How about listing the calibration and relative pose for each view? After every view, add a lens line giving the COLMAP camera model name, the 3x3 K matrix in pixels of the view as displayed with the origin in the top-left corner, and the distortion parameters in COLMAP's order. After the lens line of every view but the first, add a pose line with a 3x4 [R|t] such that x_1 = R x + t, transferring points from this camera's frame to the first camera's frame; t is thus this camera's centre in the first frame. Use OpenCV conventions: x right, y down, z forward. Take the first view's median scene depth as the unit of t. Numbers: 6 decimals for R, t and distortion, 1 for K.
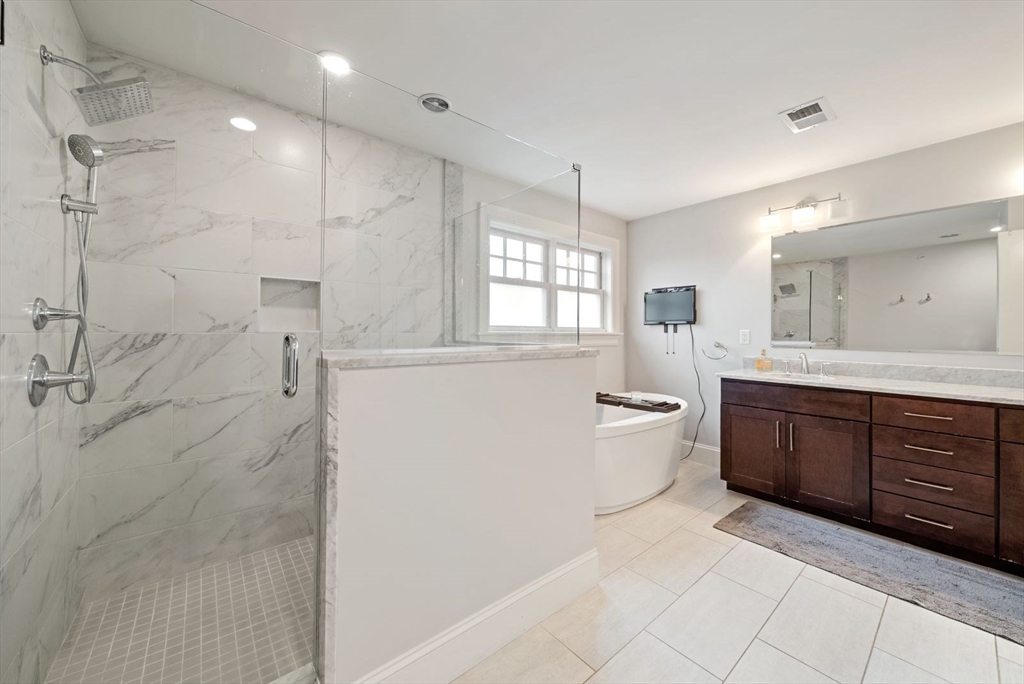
lens RADIAL K [[383.8, 0, 508.2], [0, 383.8, 332.9], [0, 0, 1]] dist [-0.000060, 0.000042]
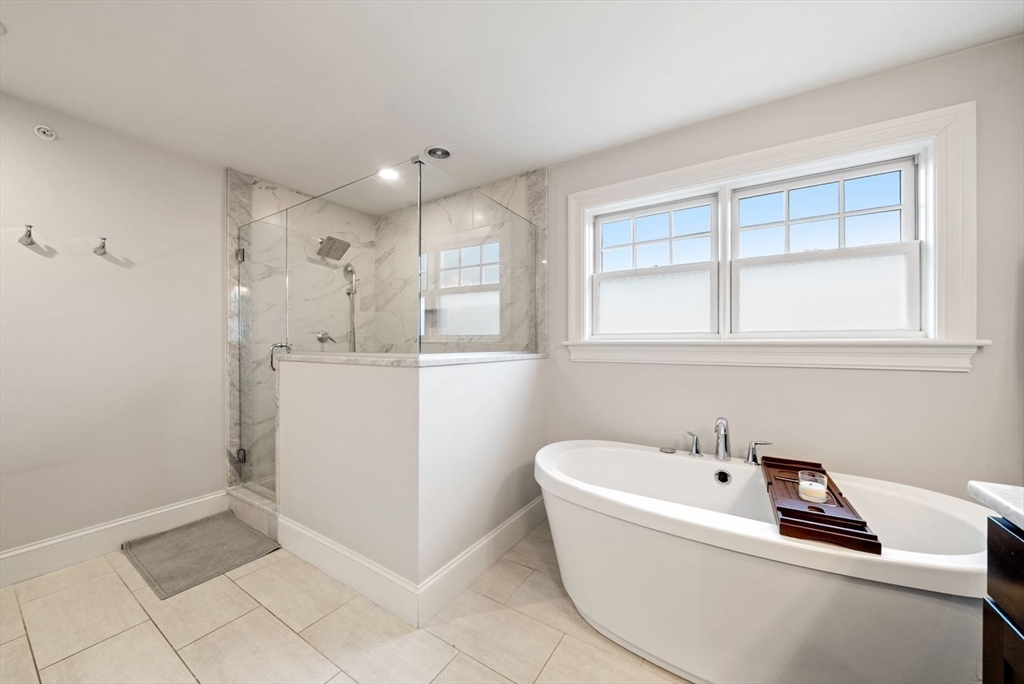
lens RADIAL K [[373.7, 0, 505.8], [0, 373.7, 345.4], [0, 0, 1]] dist [0.001105, 0.000063]
pose [[0.296837, -0.001066, -0.954928, 0.908332], [0.002430, 0.999997, -0.000361, 0.008664], [0.954925, -0.002214, 0.296838, 0.771857]]
